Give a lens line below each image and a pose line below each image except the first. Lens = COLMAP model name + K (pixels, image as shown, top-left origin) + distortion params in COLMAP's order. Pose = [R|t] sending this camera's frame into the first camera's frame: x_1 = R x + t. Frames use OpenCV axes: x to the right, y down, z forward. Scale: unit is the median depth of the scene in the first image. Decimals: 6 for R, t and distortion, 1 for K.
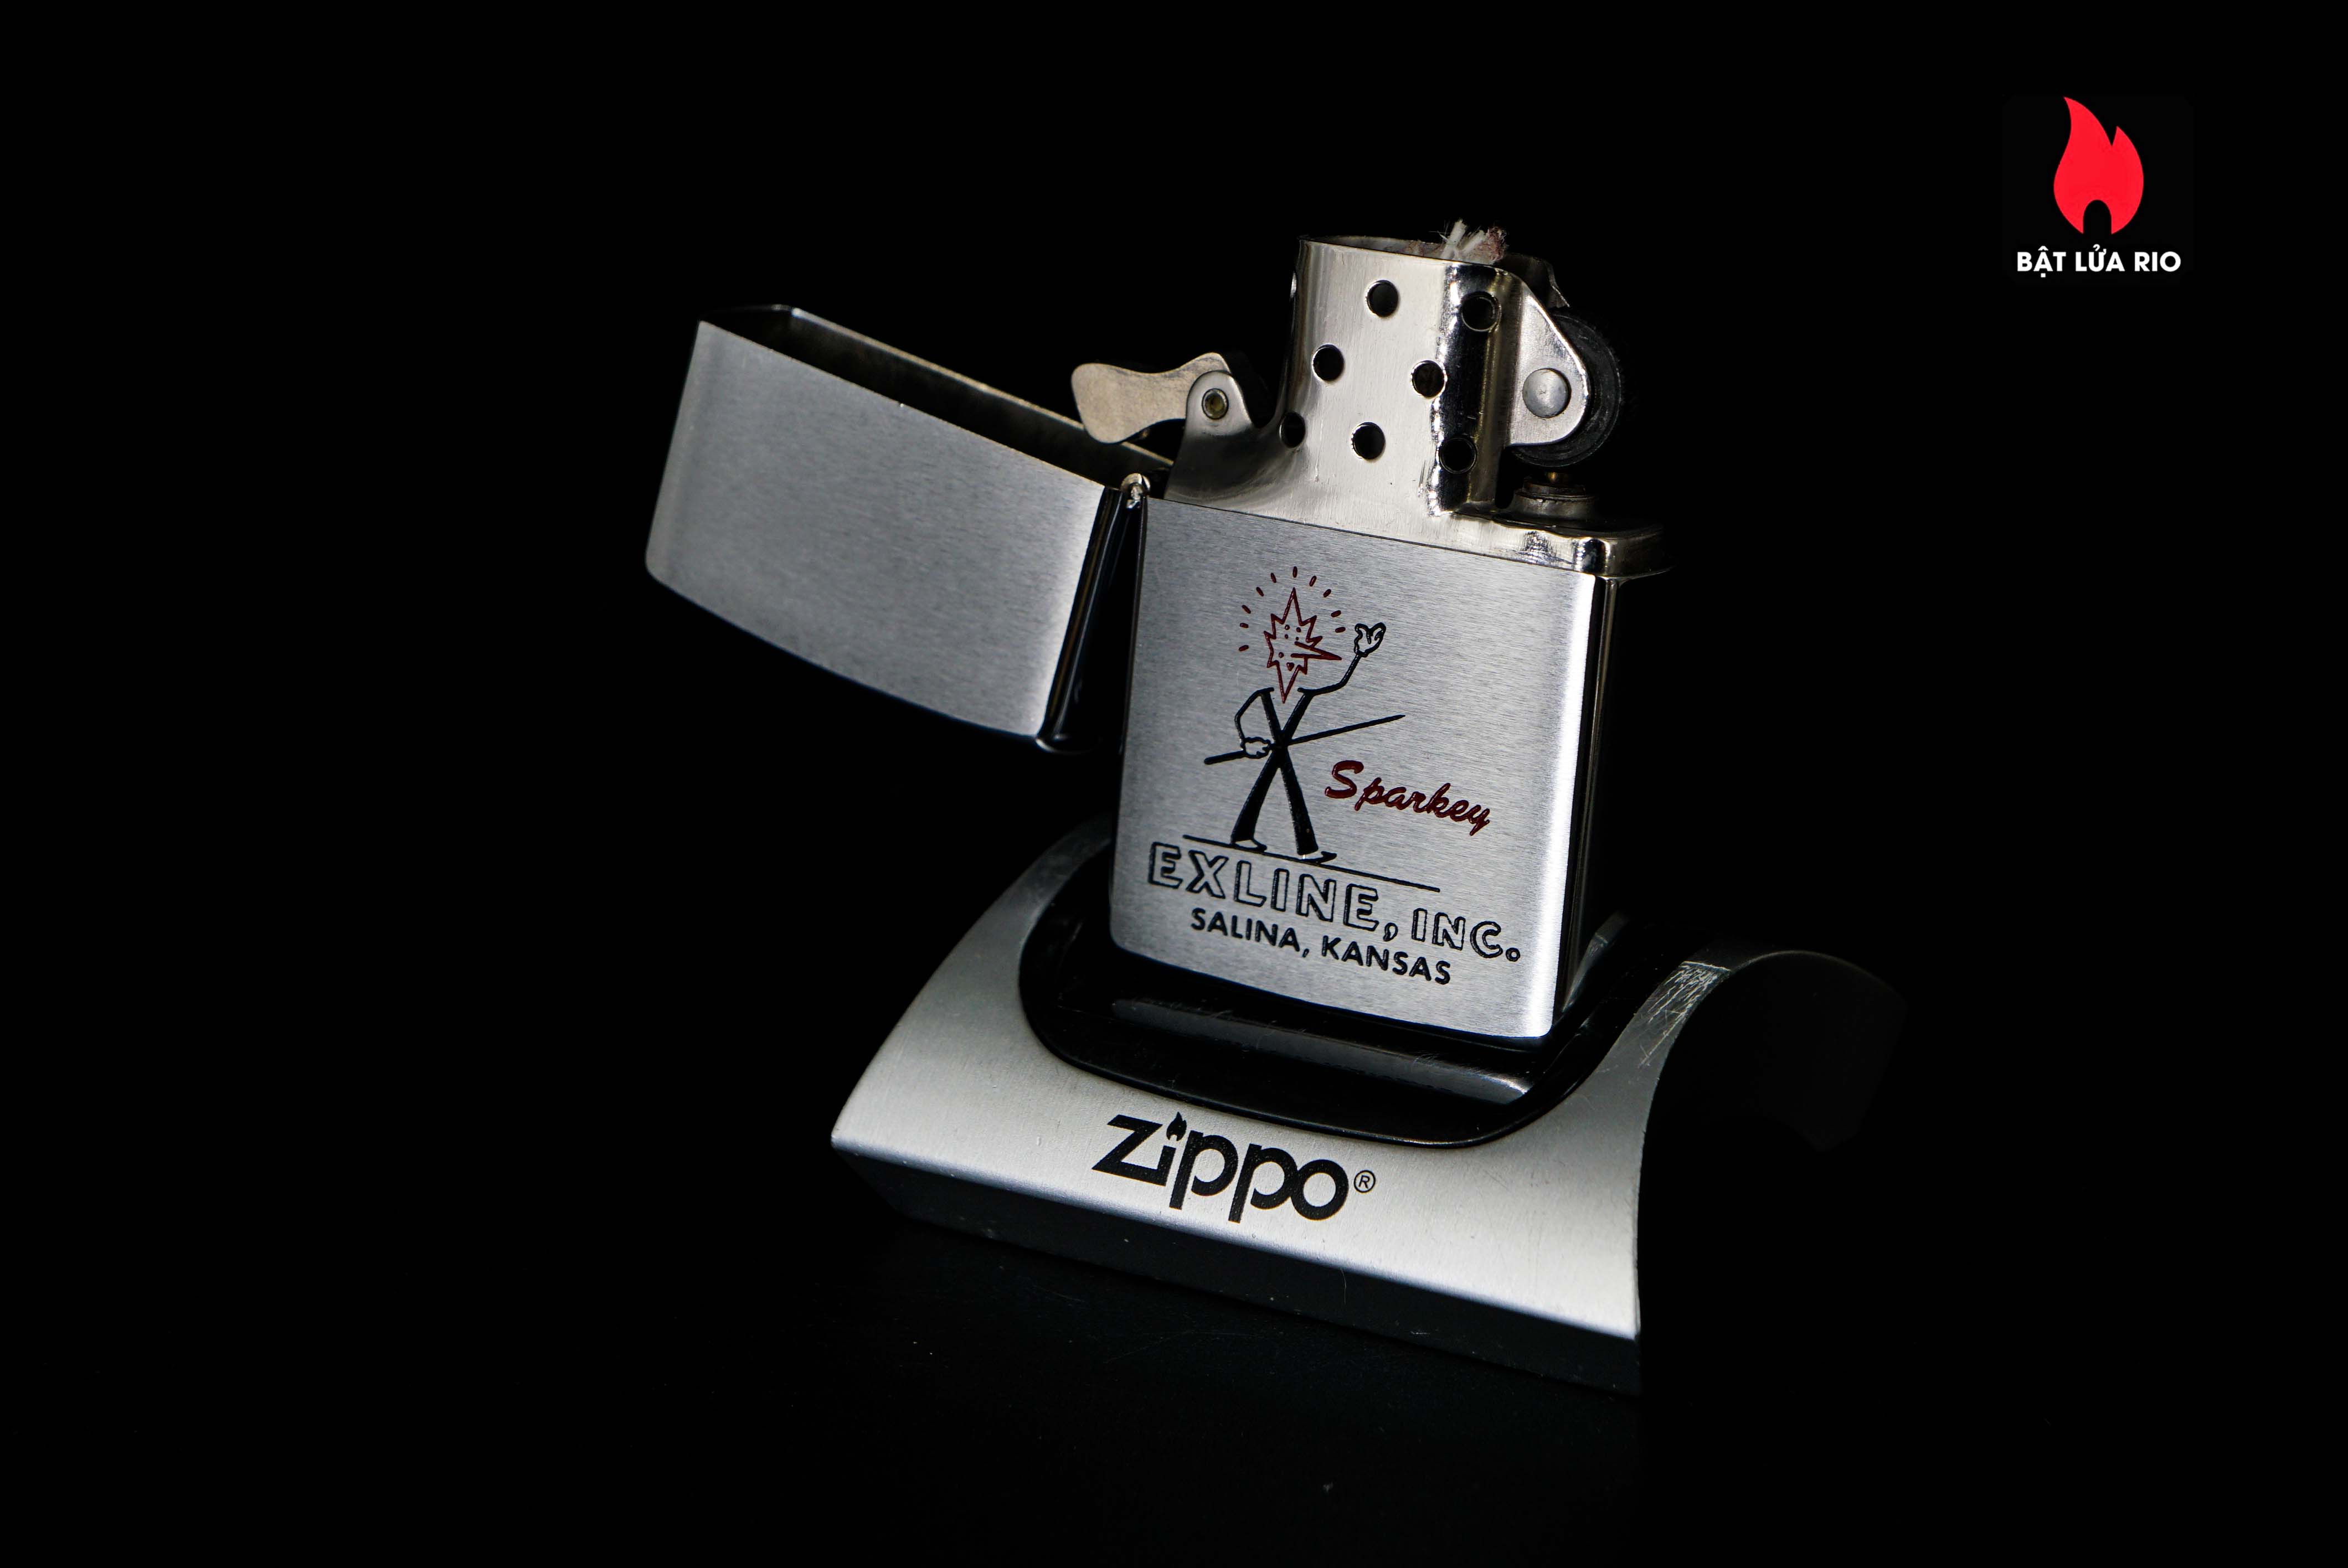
lens RADIAL K [[5645.6, 0, 1174.0], [0, 5645.6, 784.0], [0, 0, 1]] dist [0.256764, -0.083512]
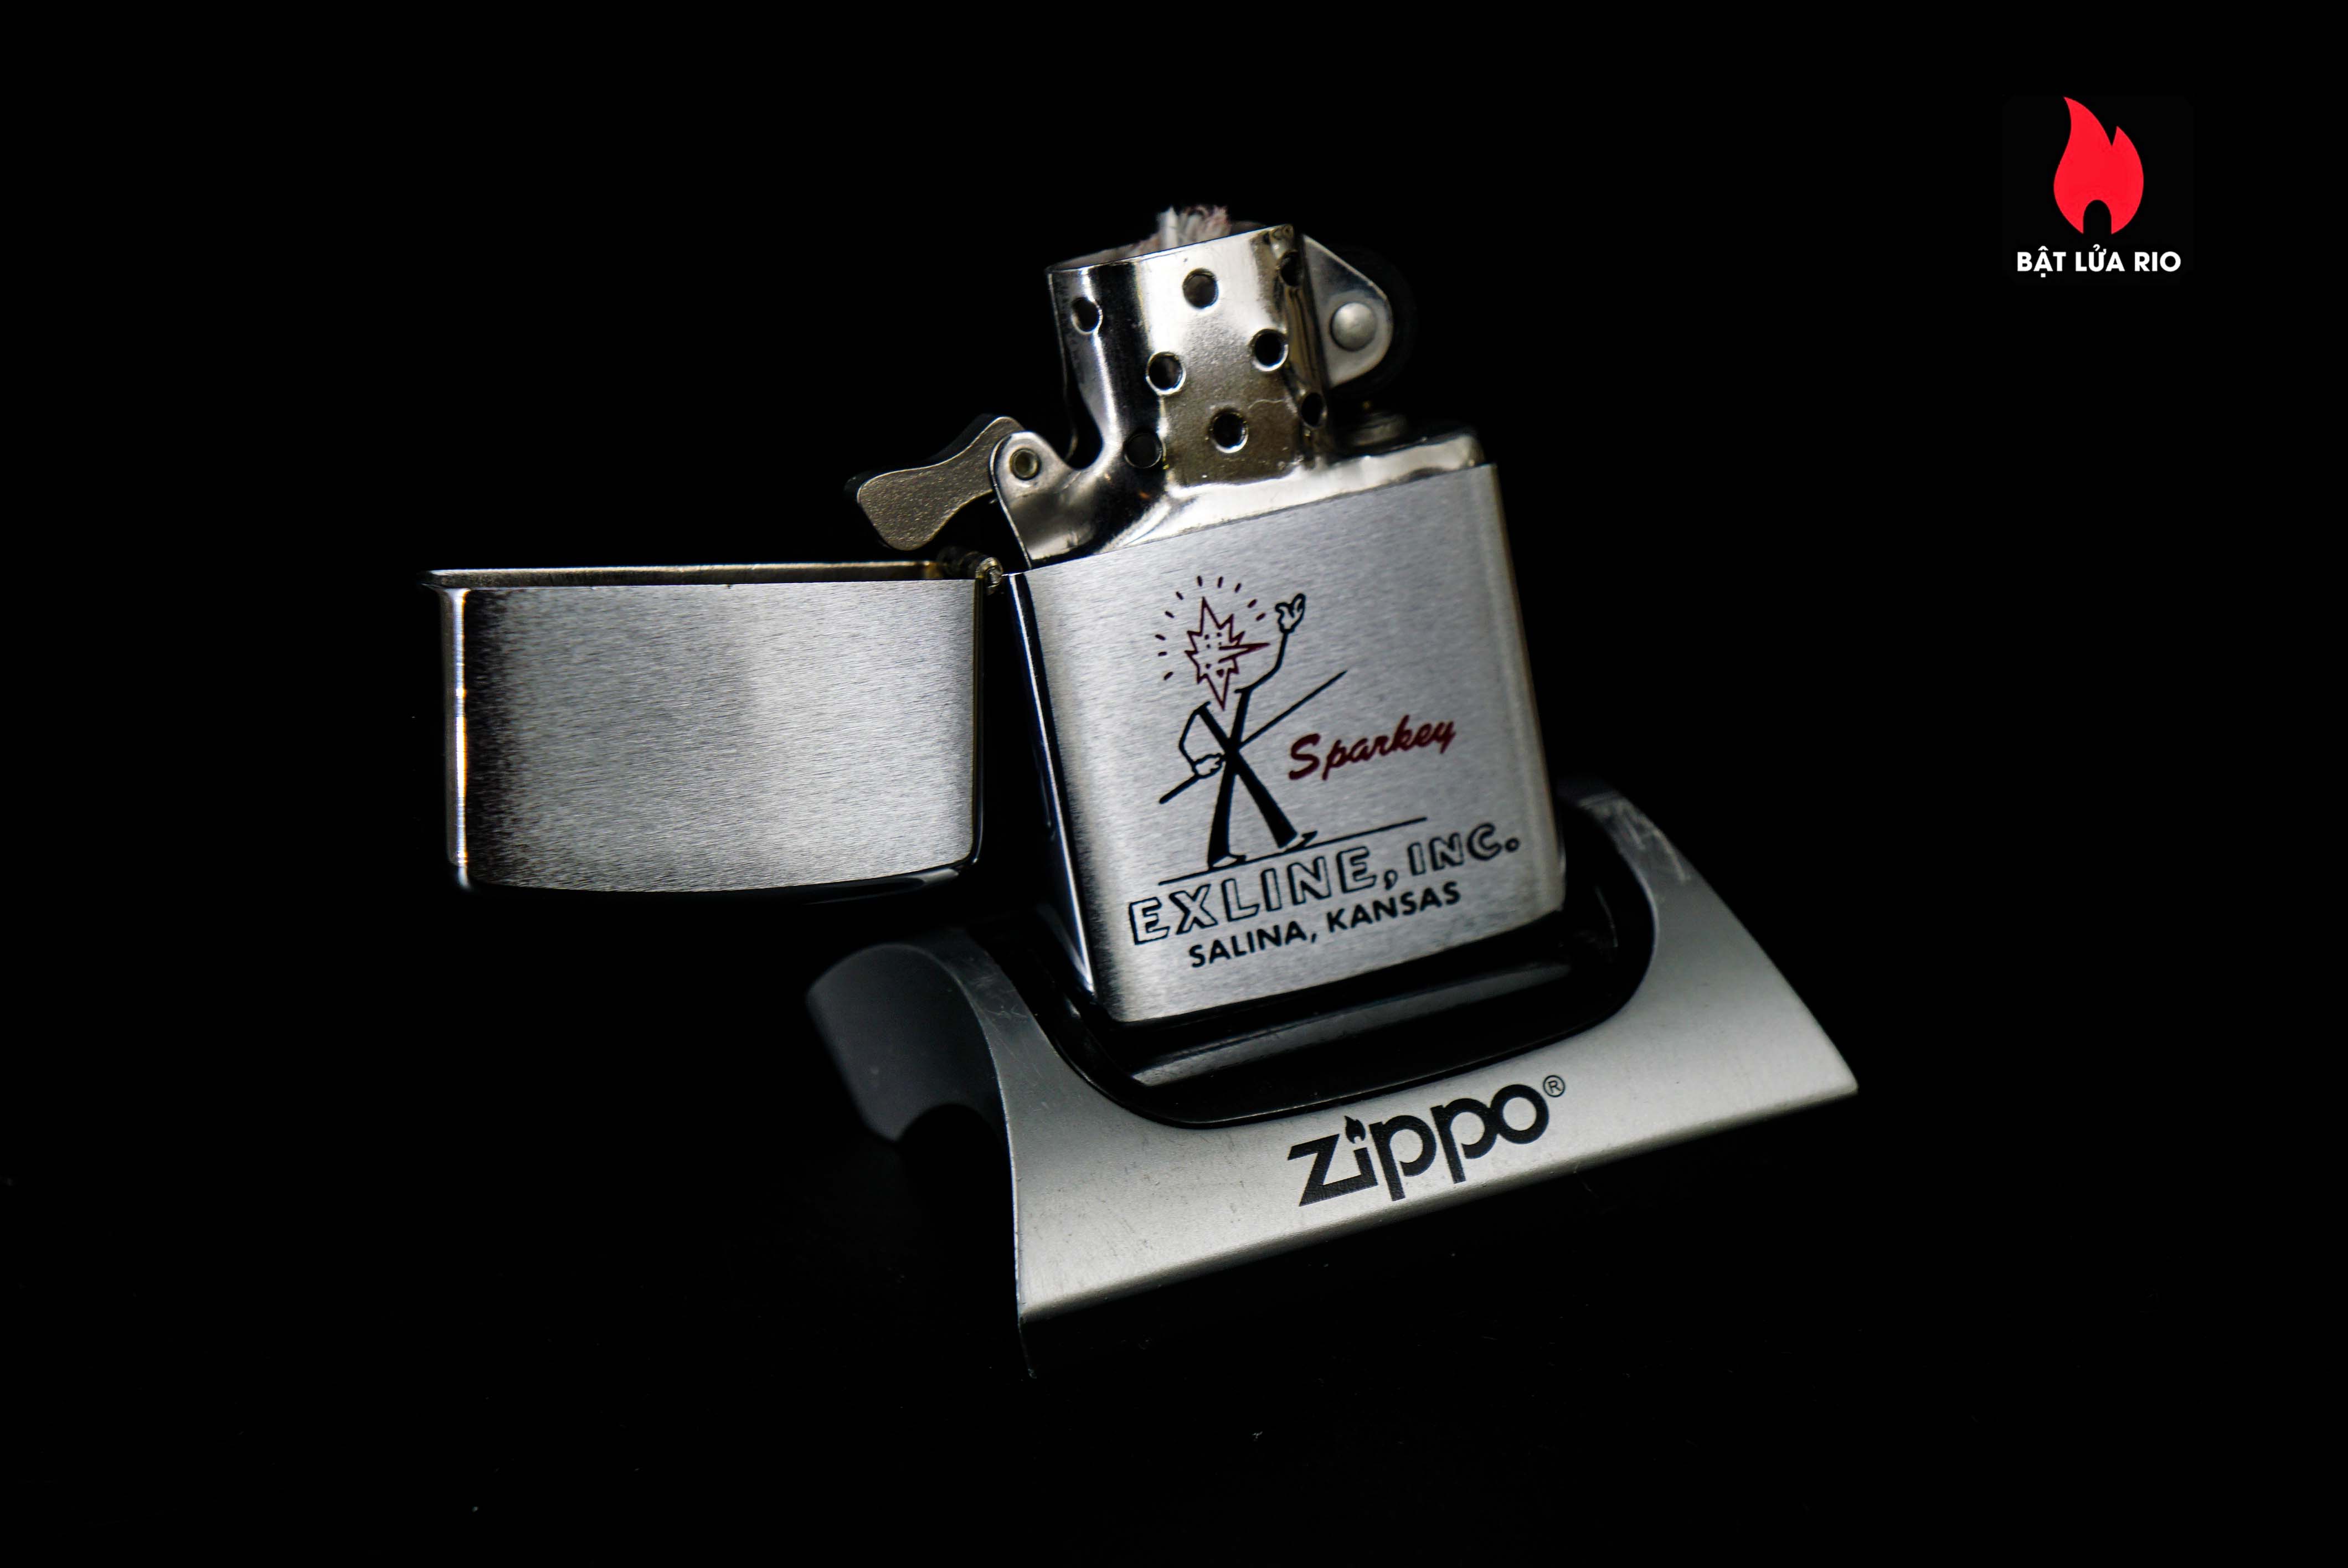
lens RADIAL K [[5645.6, 0, 1174.0], [0, 5645.6, 784.0], [0, 0, 1]] dist [0.256764, -0.083512]
pose [[0.633630, -0.341520, 0.694174, -0.684767], [0.379465, 0.919134, 0.105826, -0.111631], [-0.674181, 0.196360, 0.711985, 0.298574]]
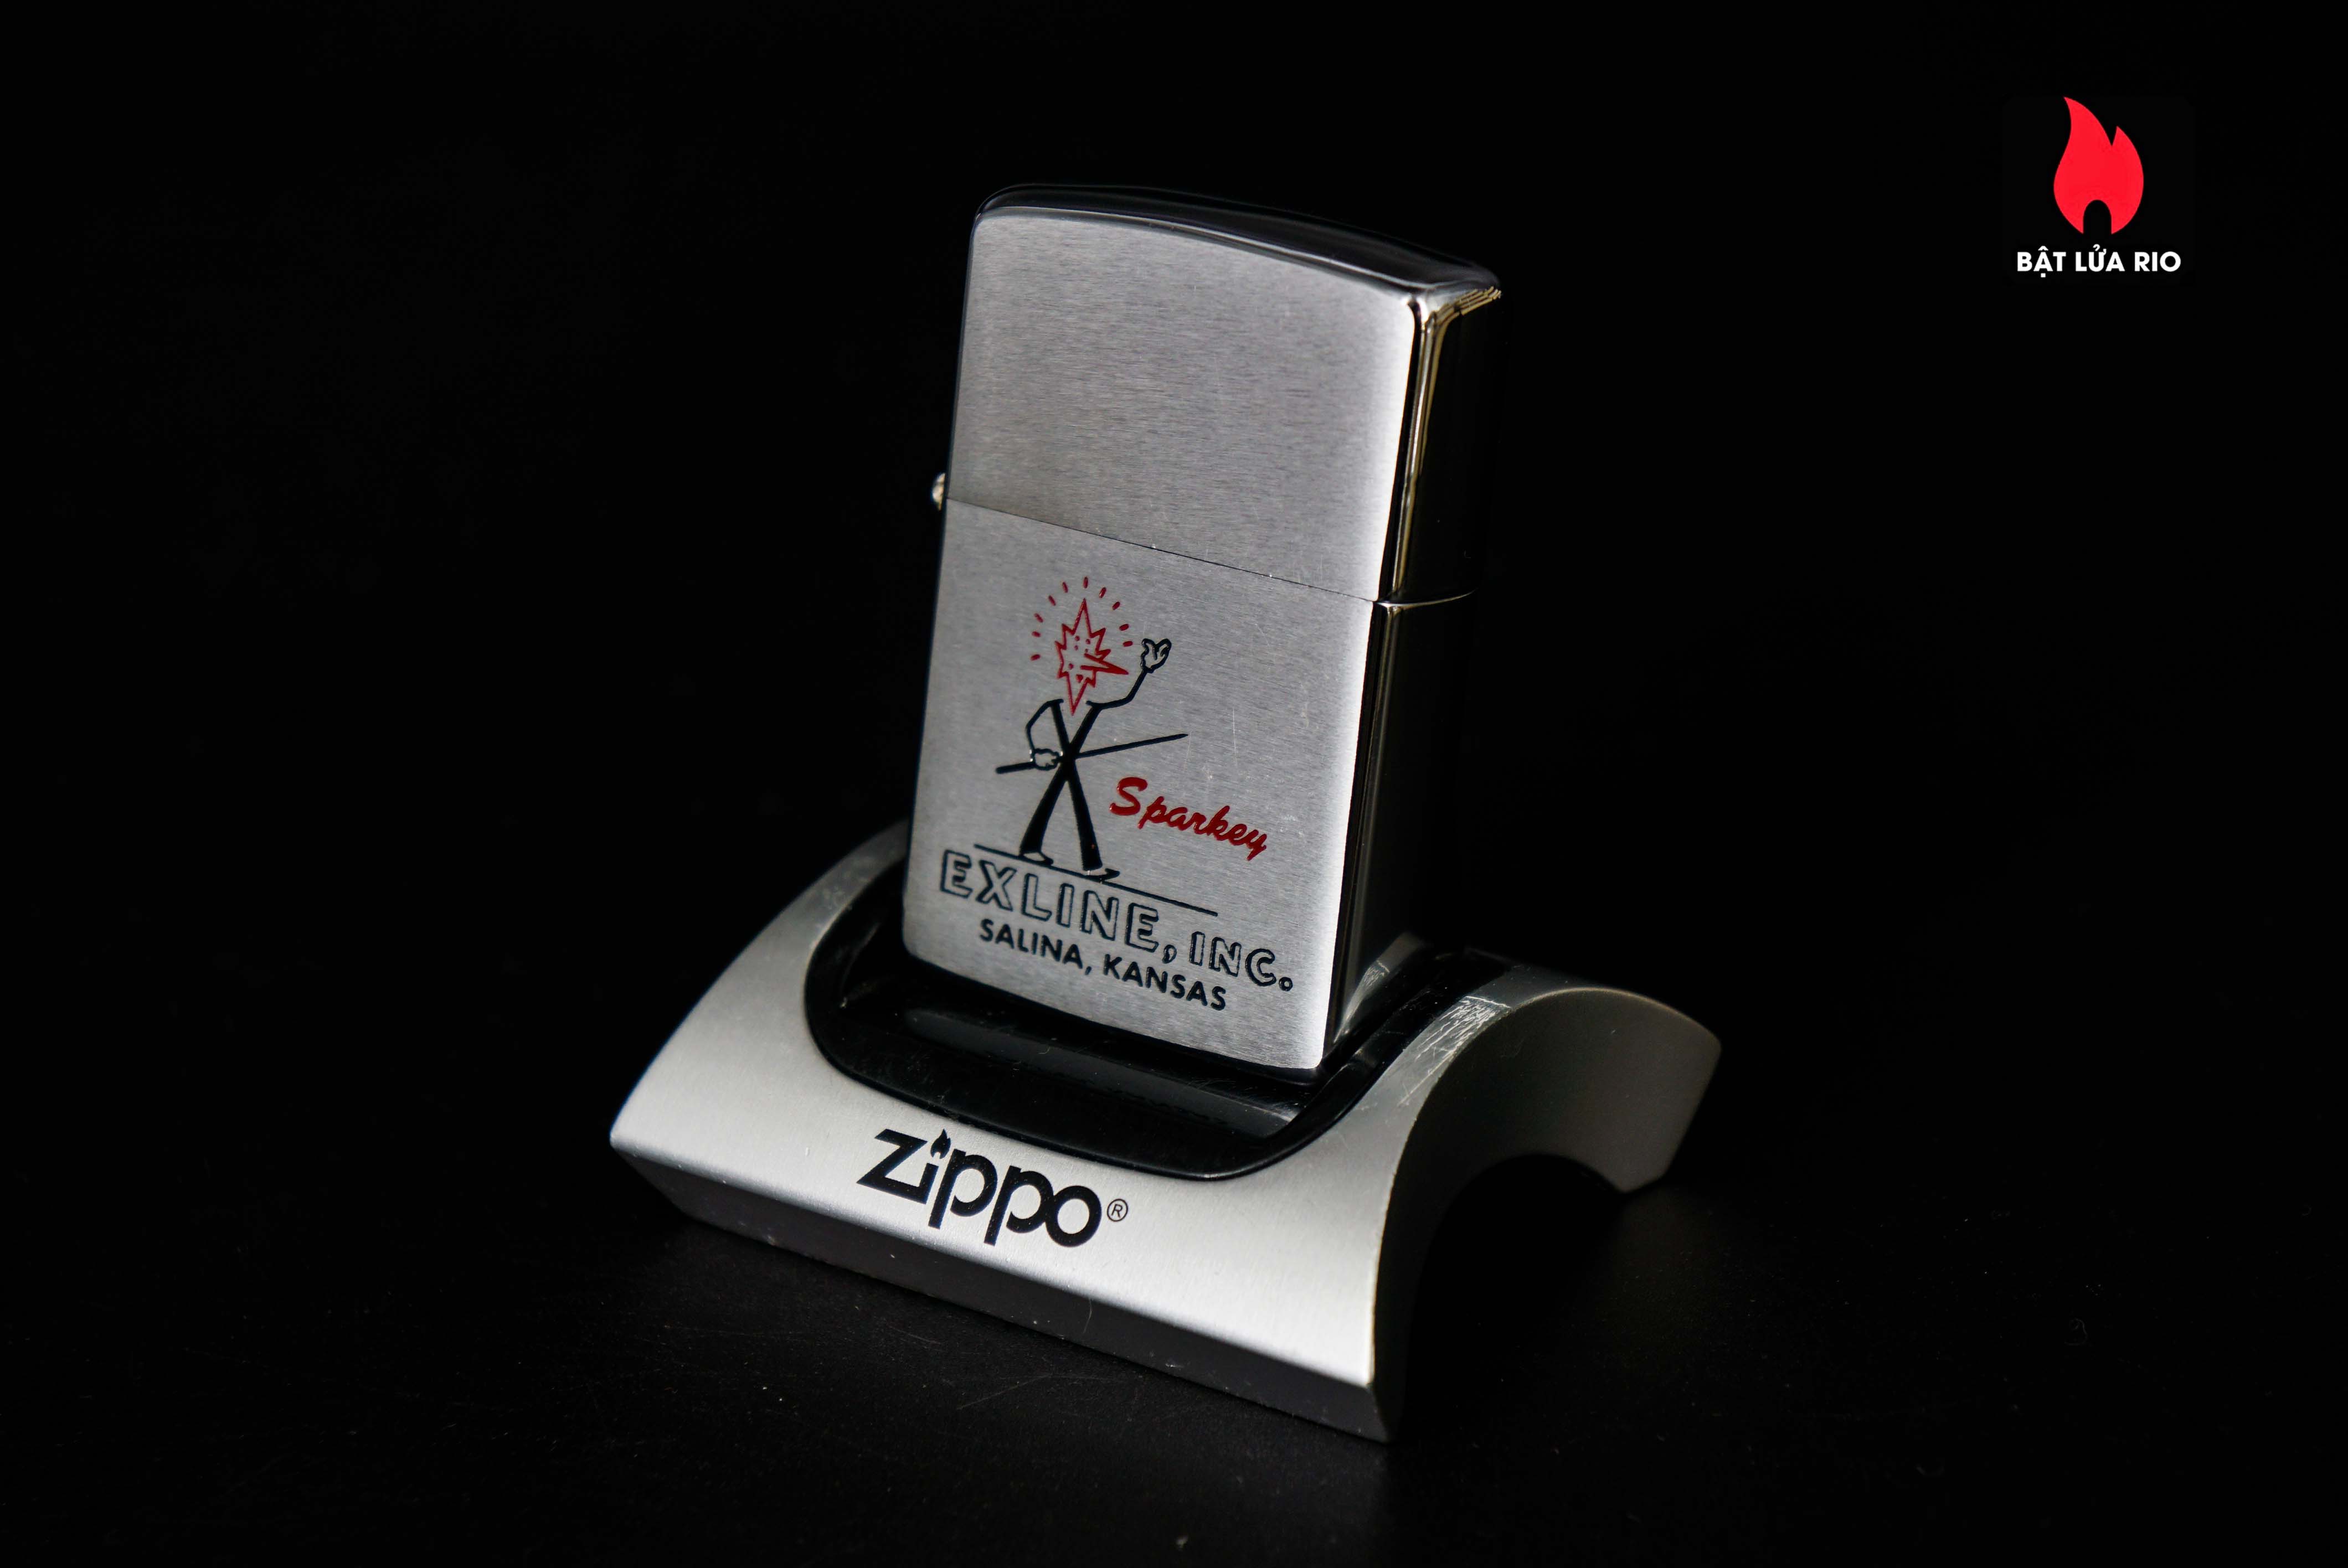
lens RADIAL K [[5645.6, 0, 1174.0], [0, 5645.6, 784.0], [0, 0, 1]] dist [0.256764, -0.083512]
pose [[0.996472, 0.040040, -0.073756, 0.109864], [-0.038340, 0.998969, 0.024326, -0.026972], [0.074654, -0.021412, 0.996980, 0.025417]]
